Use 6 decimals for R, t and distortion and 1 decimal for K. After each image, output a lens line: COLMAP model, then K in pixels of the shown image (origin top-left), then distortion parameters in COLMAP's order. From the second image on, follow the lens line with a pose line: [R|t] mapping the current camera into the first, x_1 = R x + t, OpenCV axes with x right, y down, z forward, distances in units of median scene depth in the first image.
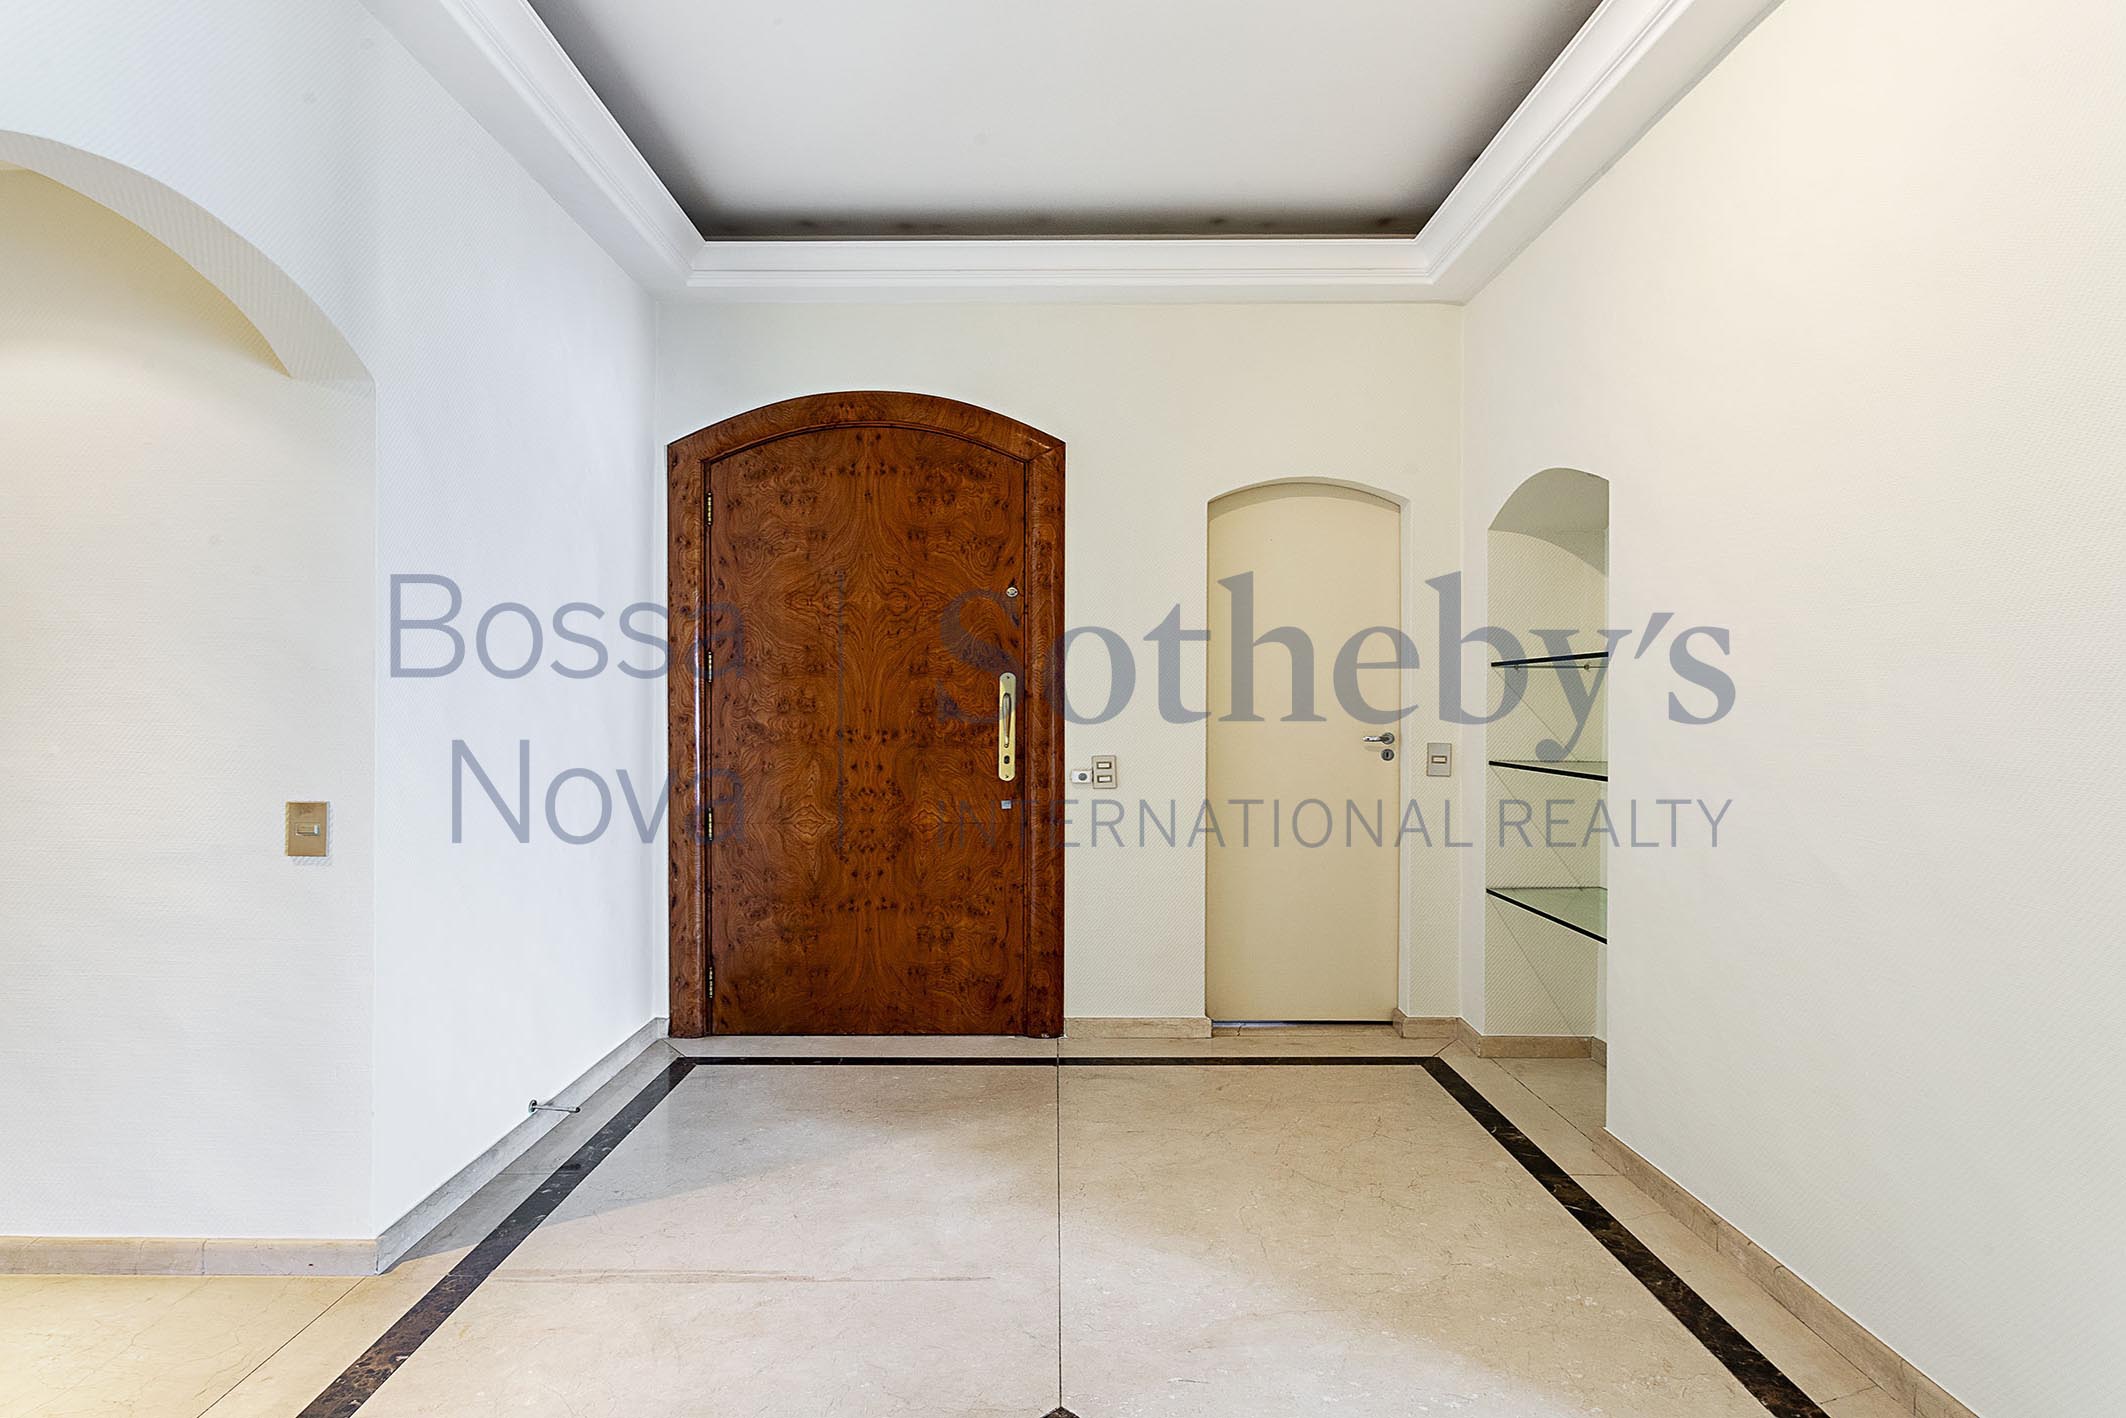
lens RADIAL K [[989.7, 0, 1050.1], [0, 989.7, 715.8], [0, 0, 1]] dist [0.001942, 0.005000]
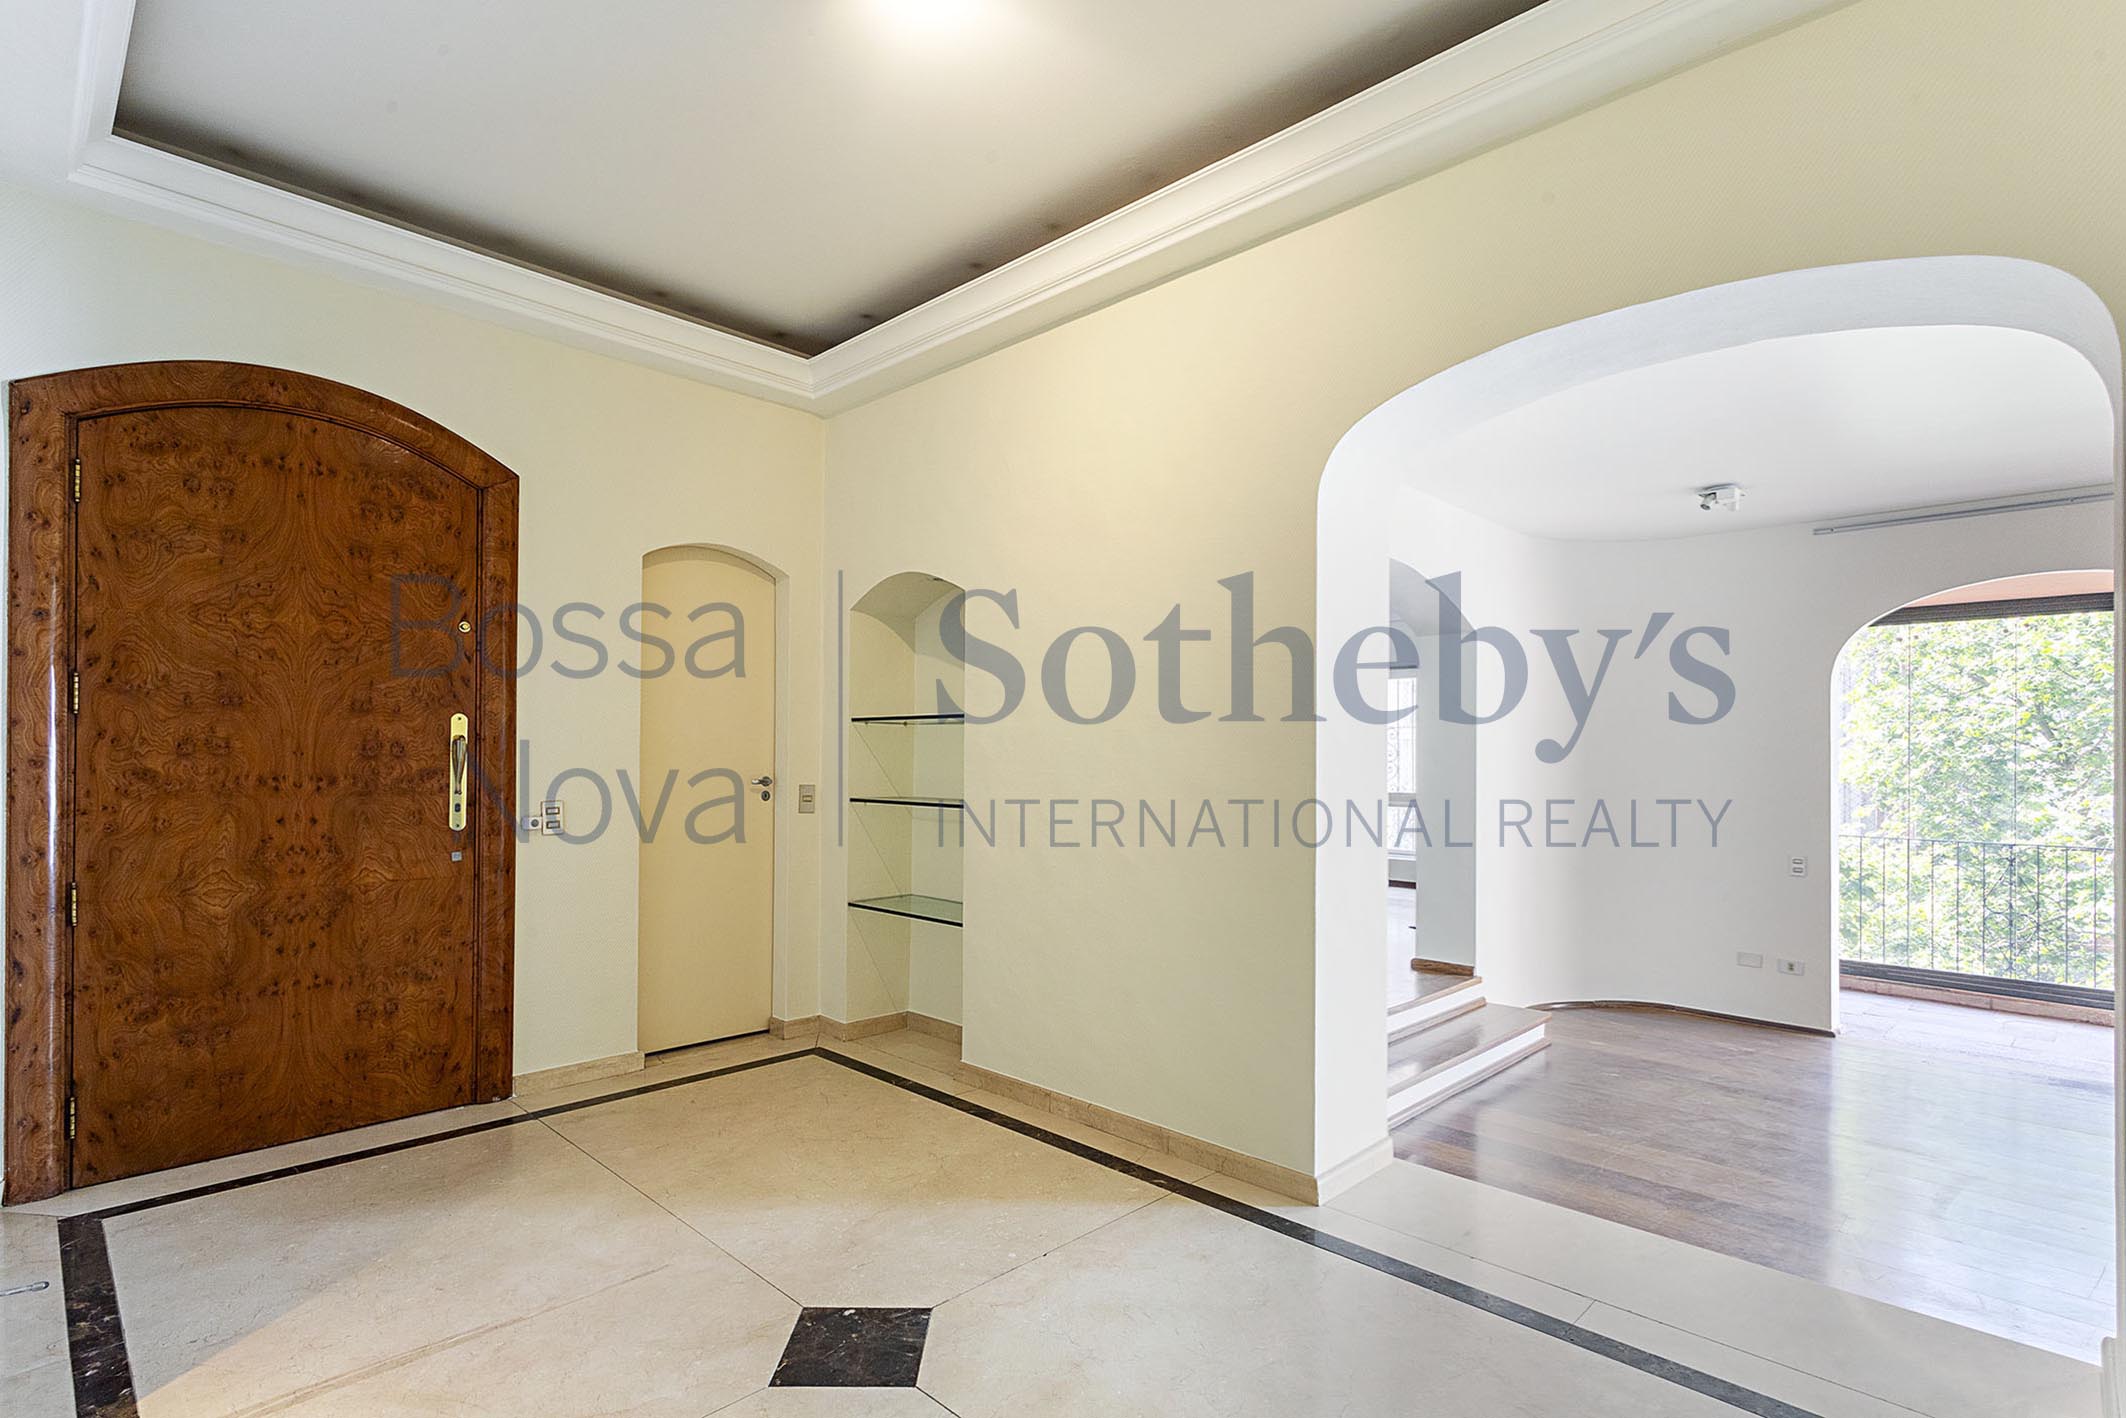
lens RADIAL K [[1005.5, 0, 1064.7], [0, 1005.5, 759.8], [0, 0, 1]] dist [0.024838, -0.000186]
pose [[0.687064, 0.003199, 0.726590, -0.363105], [-0.000311, 0.999992, -0.004109, 0.003610], [-0.726597, 0.002597, 0.687059, -0.065787]]
